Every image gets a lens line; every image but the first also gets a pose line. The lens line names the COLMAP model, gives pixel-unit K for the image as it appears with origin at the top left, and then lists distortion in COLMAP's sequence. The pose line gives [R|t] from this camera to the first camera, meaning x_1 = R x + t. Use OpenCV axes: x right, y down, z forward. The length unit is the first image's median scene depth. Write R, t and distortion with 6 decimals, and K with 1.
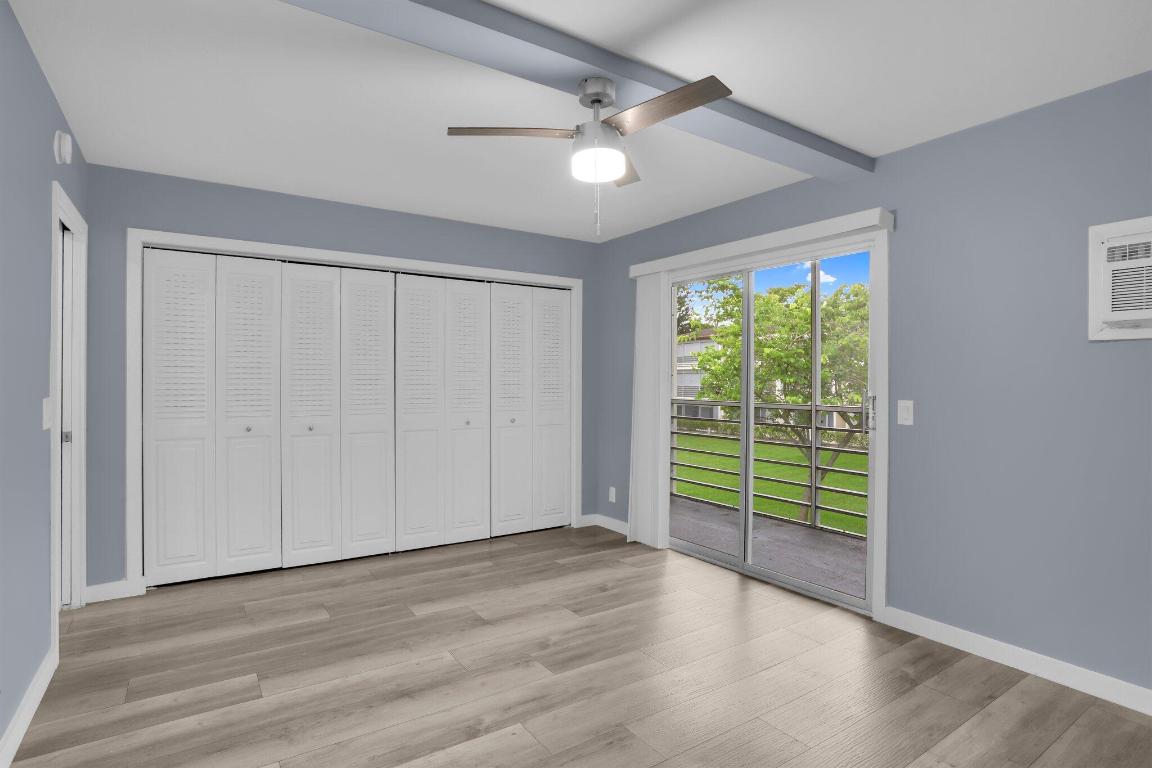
lens RADIAL K [[590.3, 0, 567.5], [0, 590.3, 379.6], [0, 0, 1]] dist [-0.083829, 0.037702]
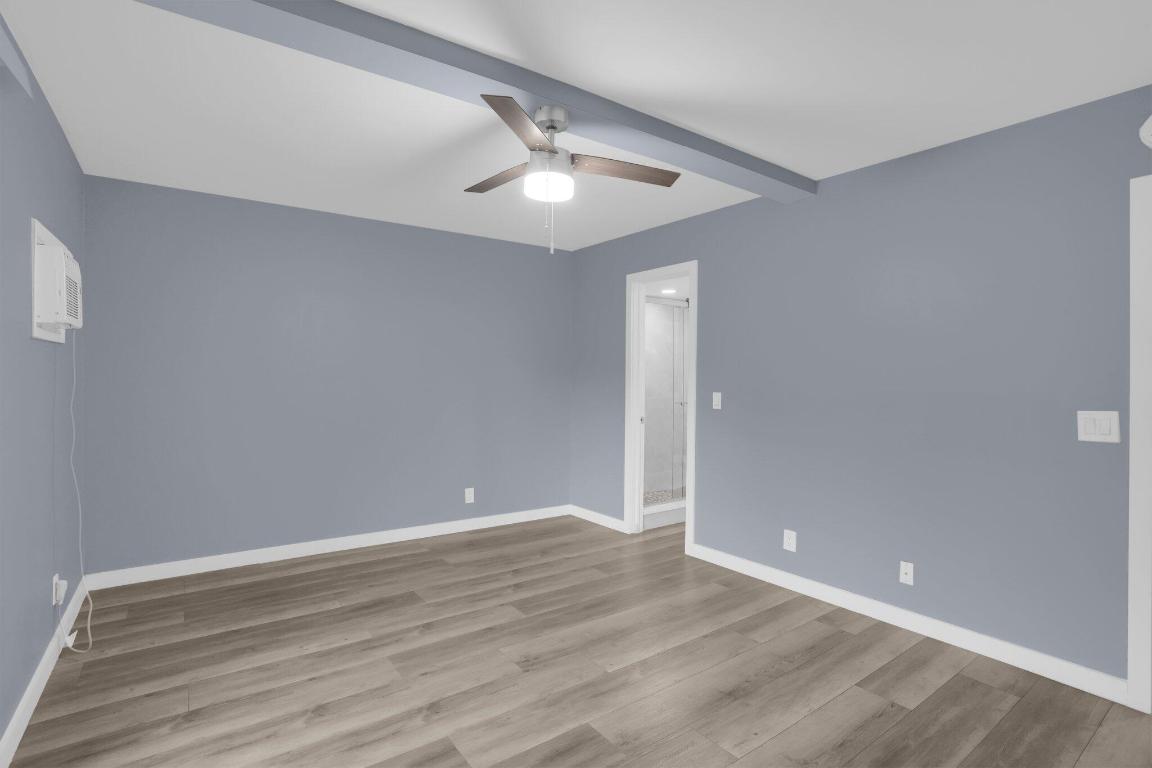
lens RADIAL K [[557.4, 0, 570.7], [0, 557.4, 376.7], [0, 0, 1]] dist [-0.080285, 0.033805]
pose [[-0.999014, -0.013322, -0.042350, 0.047057], [-0.013402, 0.999909, 0.001623, -0.015807], [0.042325, 0.002189, -0.999102, 1.886776]]
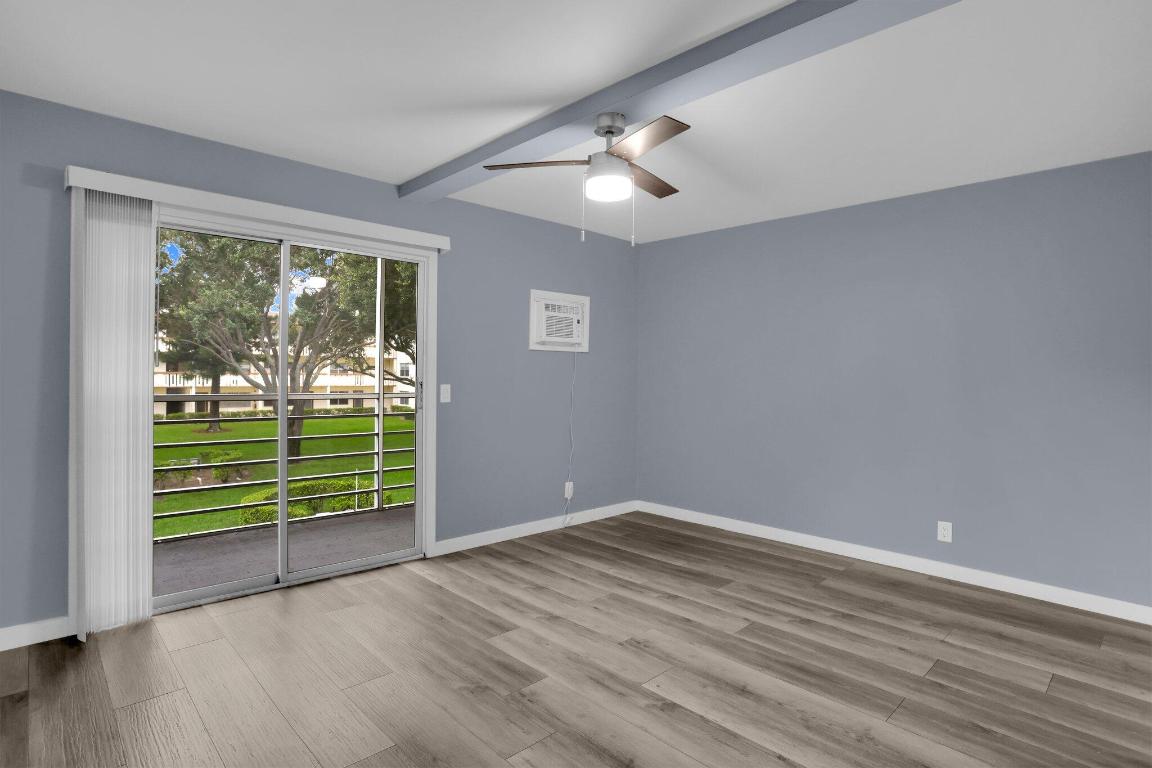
lens RADIAL K [[590.3, 0, 567.5], [0, 590.3, 379.6], [0, 0, 1]] dist [-0.083829, 0.037702]
pose [[-0.181776, -0.020750, 0.983121, -1.007942], [-0.018709, 0.999669, 0.017640, -0.006023], [-0.983162, -0.015186, -0.182104, 1.196969]]
